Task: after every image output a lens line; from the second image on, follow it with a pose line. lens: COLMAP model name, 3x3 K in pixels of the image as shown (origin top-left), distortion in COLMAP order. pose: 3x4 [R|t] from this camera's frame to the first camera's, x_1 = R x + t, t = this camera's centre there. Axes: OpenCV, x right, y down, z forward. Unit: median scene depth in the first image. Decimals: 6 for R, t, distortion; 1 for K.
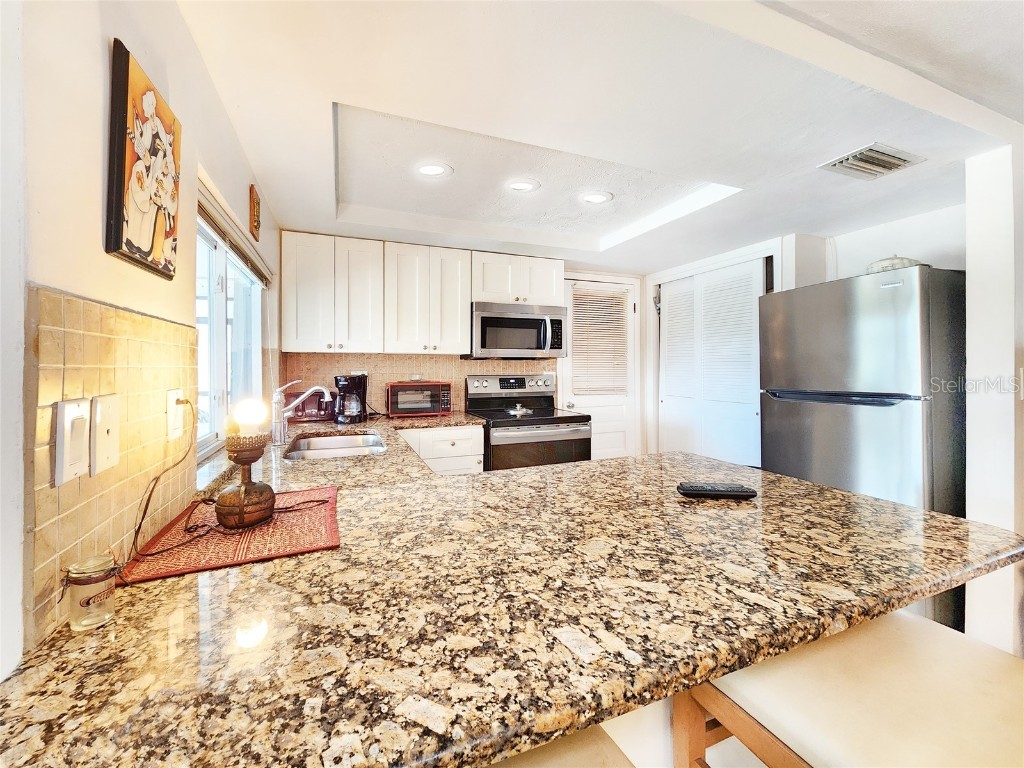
lens RADIAL K [[427.0, 0, 507.9], [0, 427.0, 376.1], [0, 0, 1]] dist [0.000901, -0.000460]
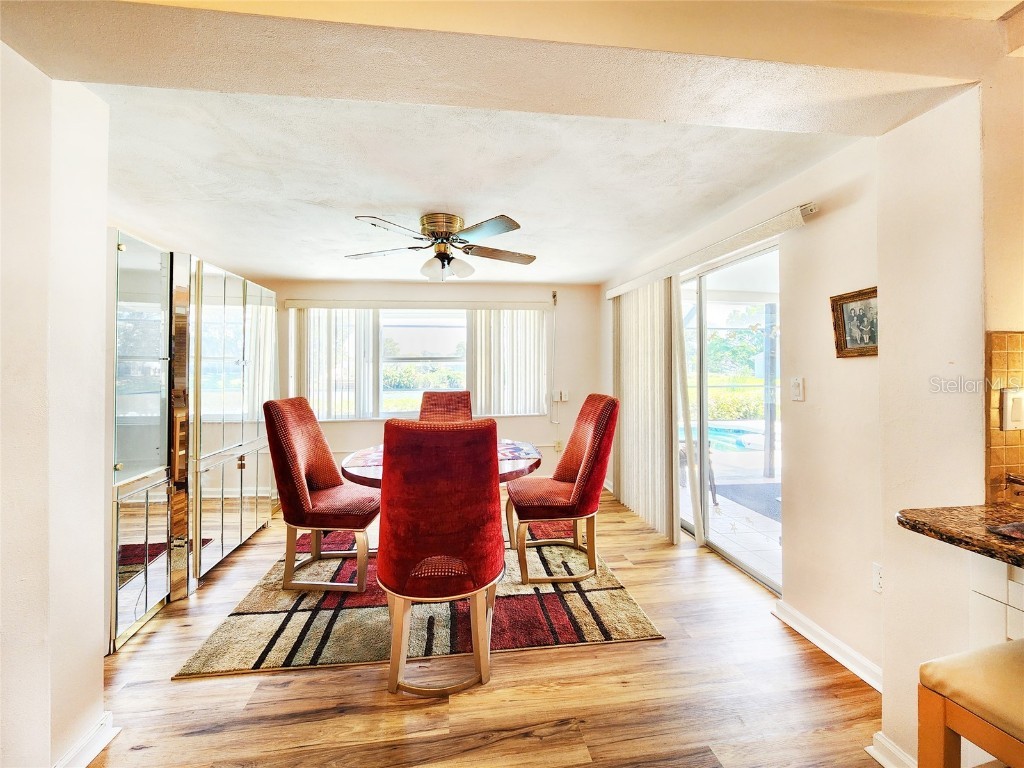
lens RADIAL K [[427.0, 0, 499.5], [0, 427.0, 361.1], [0, 0, 1]] dist [0.000901, -0.000460]
pose [[-0.256036, -0.009954, -0.966616, 0.265160], [-0.013143, 0.999890, -0.006815, -0.003649], [0.966578, 0.010959, -0.256139, -0.137660]]
